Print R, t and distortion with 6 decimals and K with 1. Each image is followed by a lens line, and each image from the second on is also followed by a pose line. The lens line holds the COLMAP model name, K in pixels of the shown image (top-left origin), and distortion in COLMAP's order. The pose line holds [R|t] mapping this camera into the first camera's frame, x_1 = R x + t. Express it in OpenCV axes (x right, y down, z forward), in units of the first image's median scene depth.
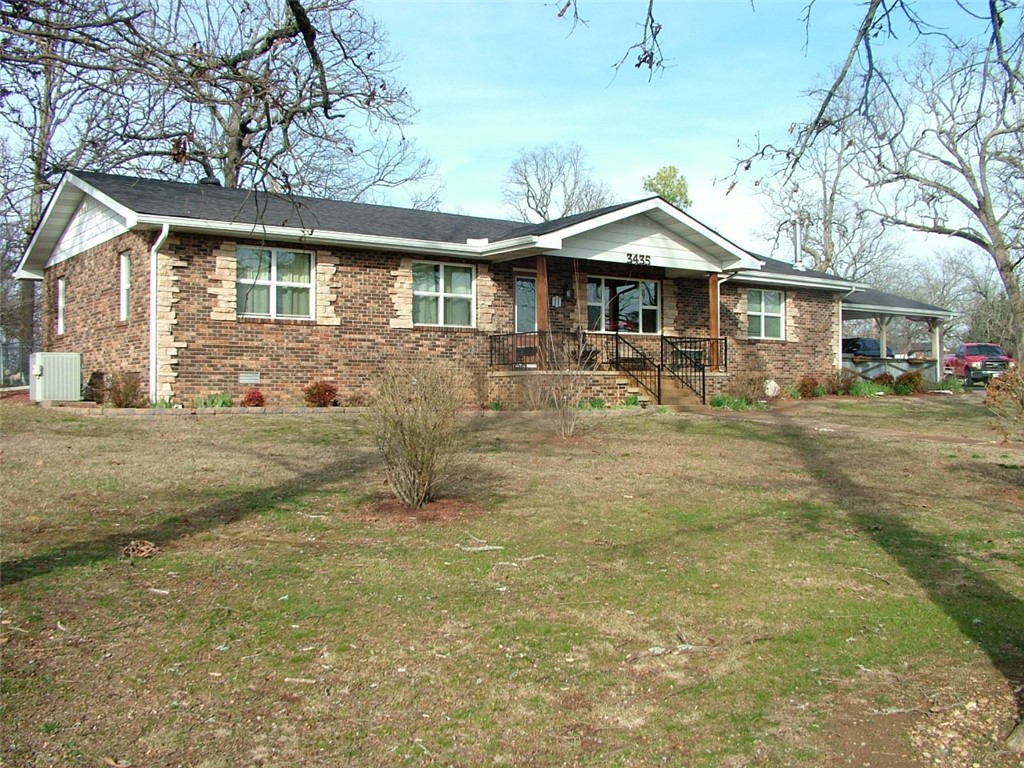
lens RADIAL K [[1059.2, 0, 511.3], [0, 1059.2, 386.2], [0, 0, 1]] dist [-0.076102, 0.000000]
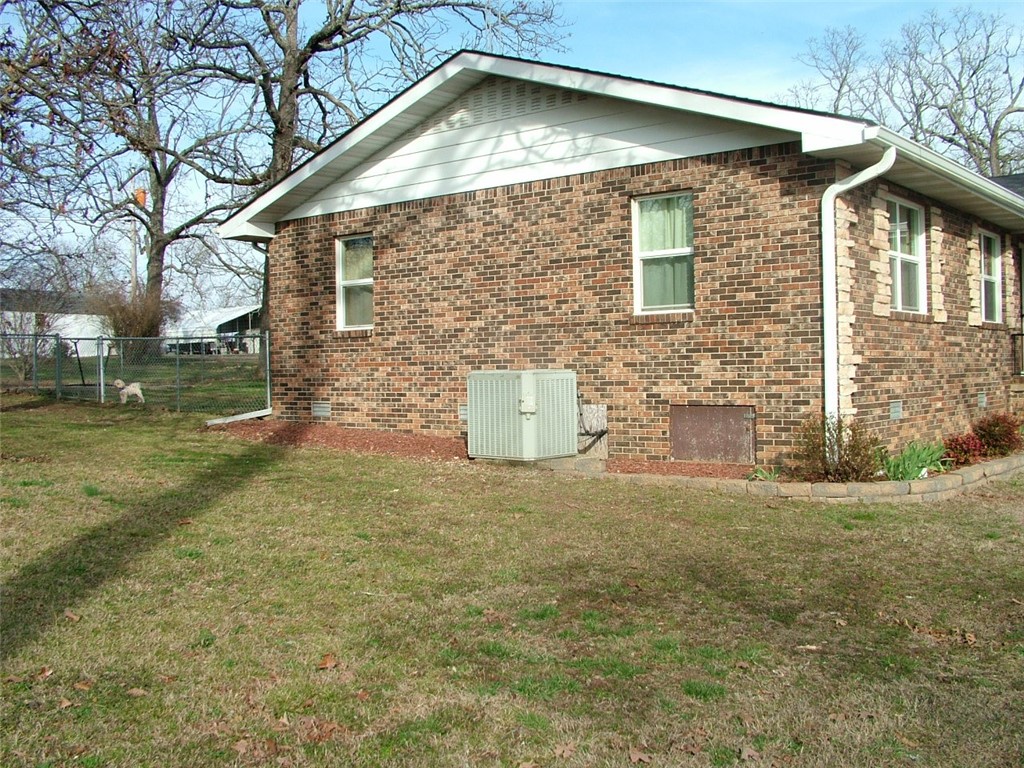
lens RADIAL K [[1059.2, 0, 513.9], [0, 1059.2, 383.2], [0, 0, 1]] dist [-0.076102, 0.000000]
pose [[0.966080, -0.014504, 0.257834, -0.588149], [0.008484, 0.999665, 0.024447, -0.038508], [-0.258102, -0.021430, 0.965880, 0.448514]]
